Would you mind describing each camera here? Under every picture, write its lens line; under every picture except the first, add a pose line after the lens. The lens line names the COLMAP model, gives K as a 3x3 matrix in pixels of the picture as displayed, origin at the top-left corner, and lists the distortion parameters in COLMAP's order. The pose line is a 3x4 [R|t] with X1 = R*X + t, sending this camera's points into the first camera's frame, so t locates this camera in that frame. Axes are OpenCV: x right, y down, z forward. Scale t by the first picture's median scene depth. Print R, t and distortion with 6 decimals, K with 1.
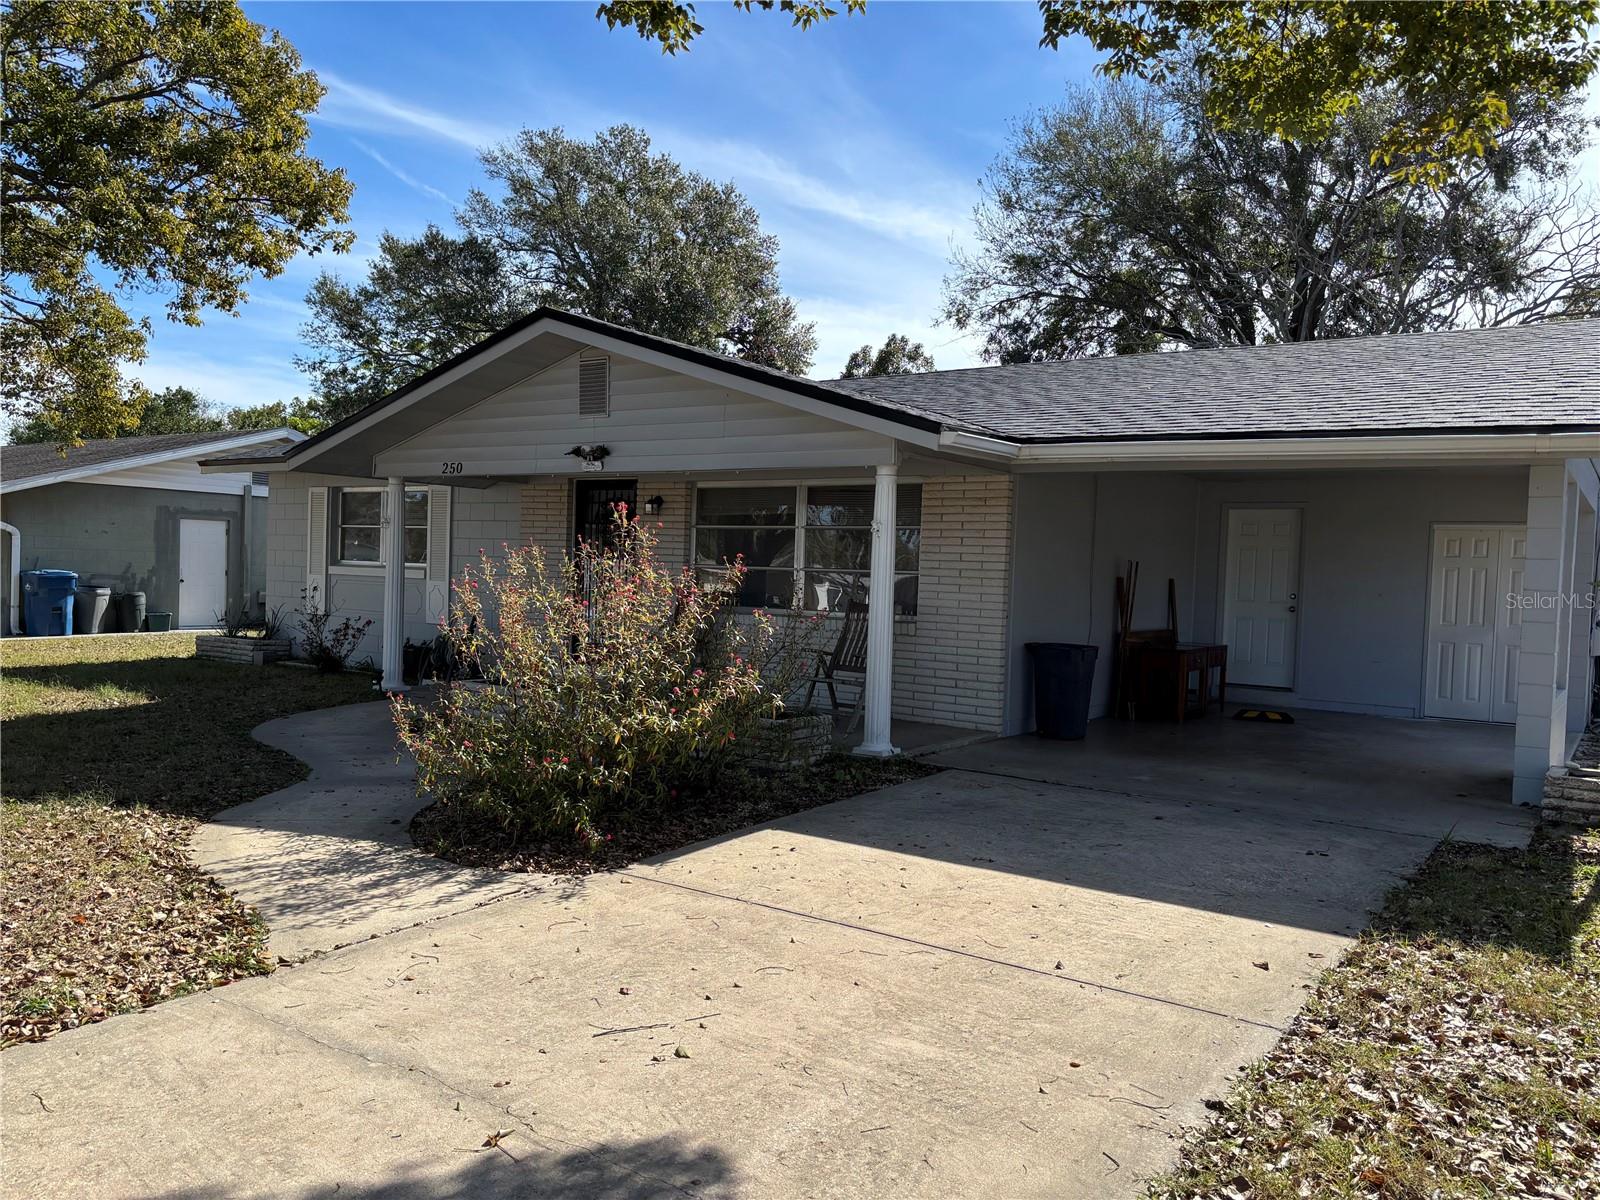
lens RADIAL K [[1205.6, 0, 798.2], [0, 1205.6, 608.7], [0, 0, 1]] dist [0.060136, -0.065008]
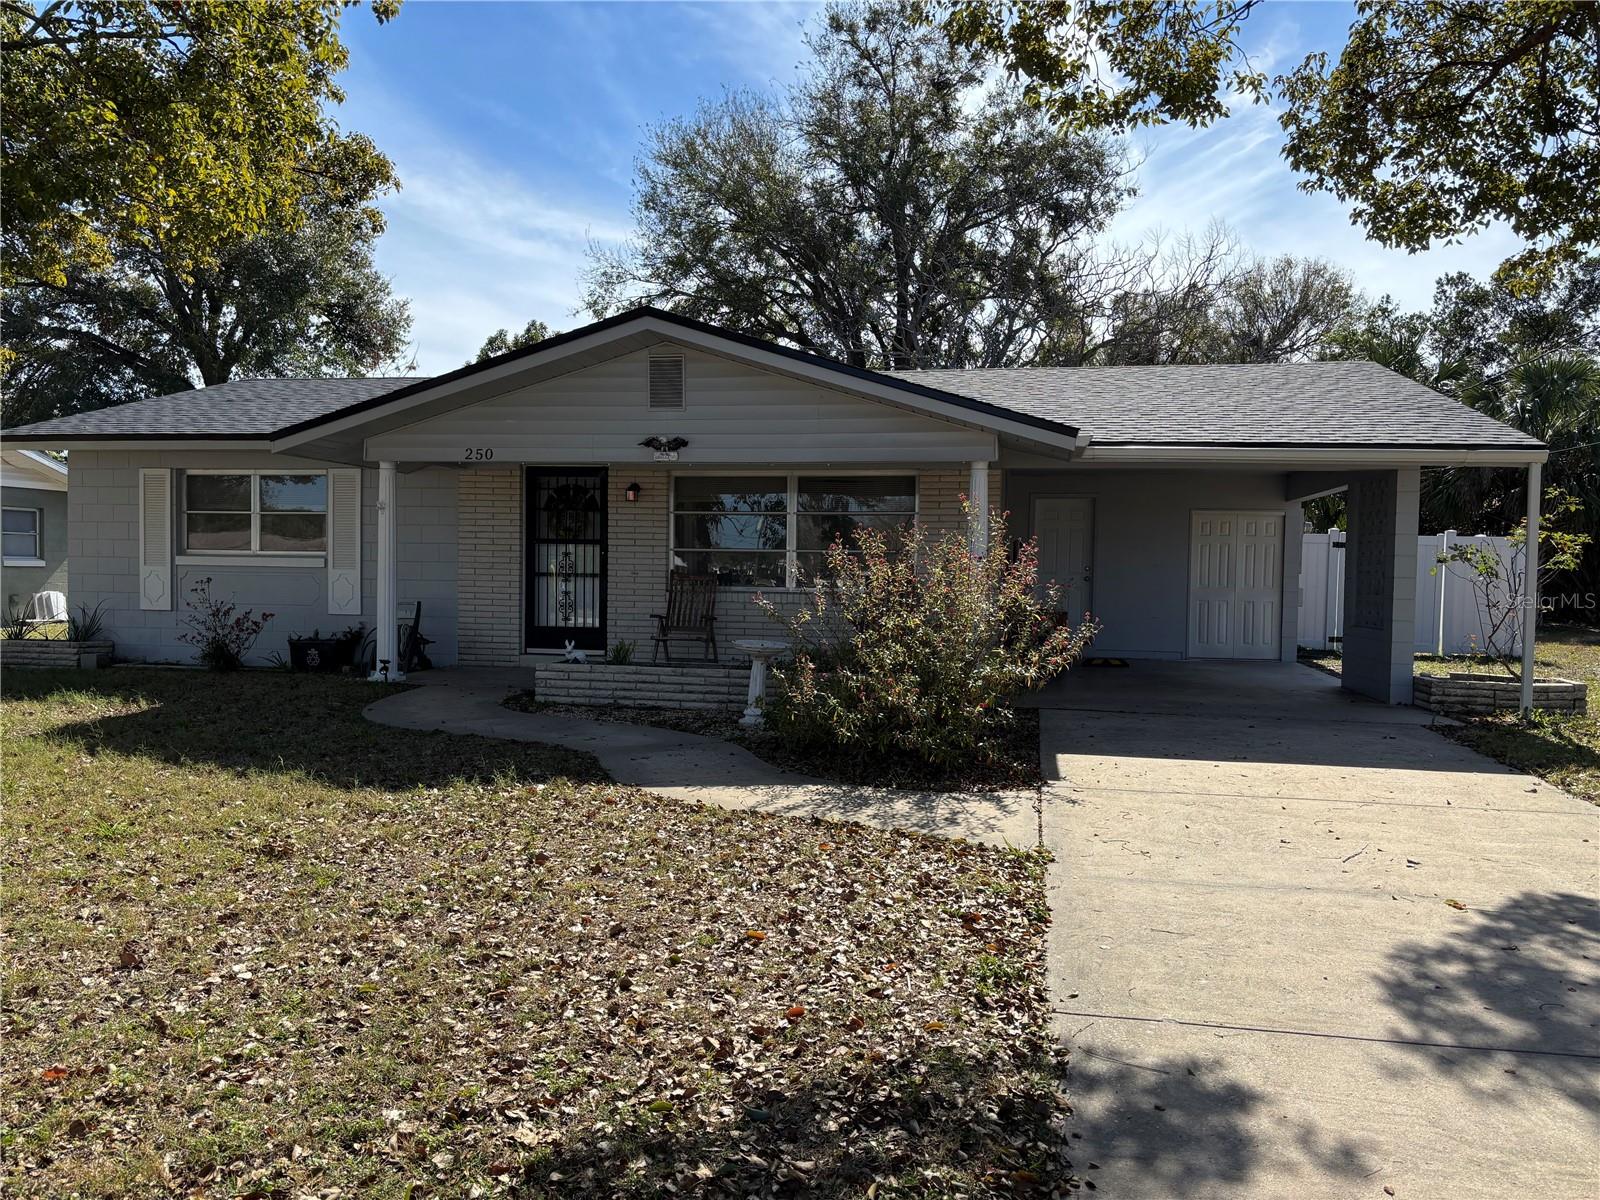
lens RADIAL K [[1205.6, 0, 795.4], [0, 1205.6, 598.7], [0, 0, 1]] dist [0.060136, -0.065008]
pose [[0.914858, -0.029370, 0.402707, -0.552109], [0.028075, 0.999564, 0.009119, 0.001874], [-0.402799, 0.002963, 0.915284, -0.028701]]
